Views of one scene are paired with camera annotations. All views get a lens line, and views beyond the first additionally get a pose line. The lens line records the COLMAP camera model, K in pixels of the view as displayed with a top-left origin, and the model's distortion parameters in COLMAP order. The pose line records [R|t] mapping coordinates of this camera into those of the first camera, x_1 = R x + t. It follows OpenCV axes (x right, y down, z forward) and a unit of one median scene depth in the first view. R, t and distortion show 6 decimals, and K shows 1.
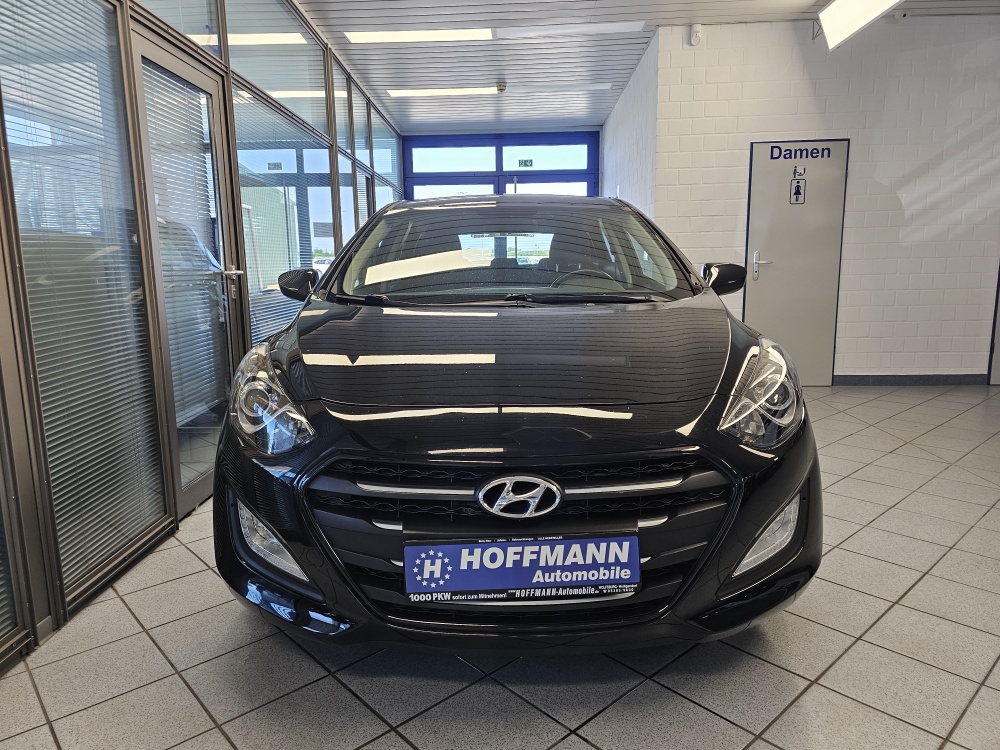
lens RADIAL K [[671.0, 0, 503.2], [0, 671.0, 363.6], [0, 0, 1]] dist [0.055571, -0.053530]
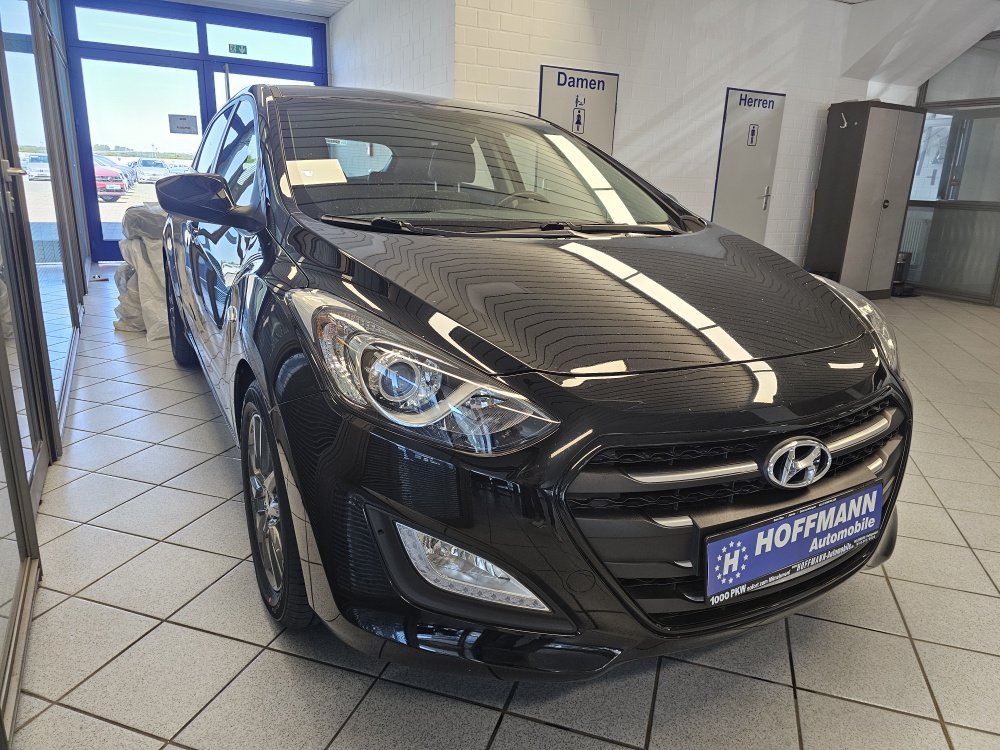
lens RADIAL K [[671.0, 0, 503.2], [0, 671.0, 363.6], [0, 0, 1]] dist [0.055571, -0.053530]
pose [[0.864817, -0.083824, 0.495041, -0.748091], [0.024380, 0.991813, 0.125350, -0.054654], [-0.501496, -0.096336, 0.859780, 0.439854]]
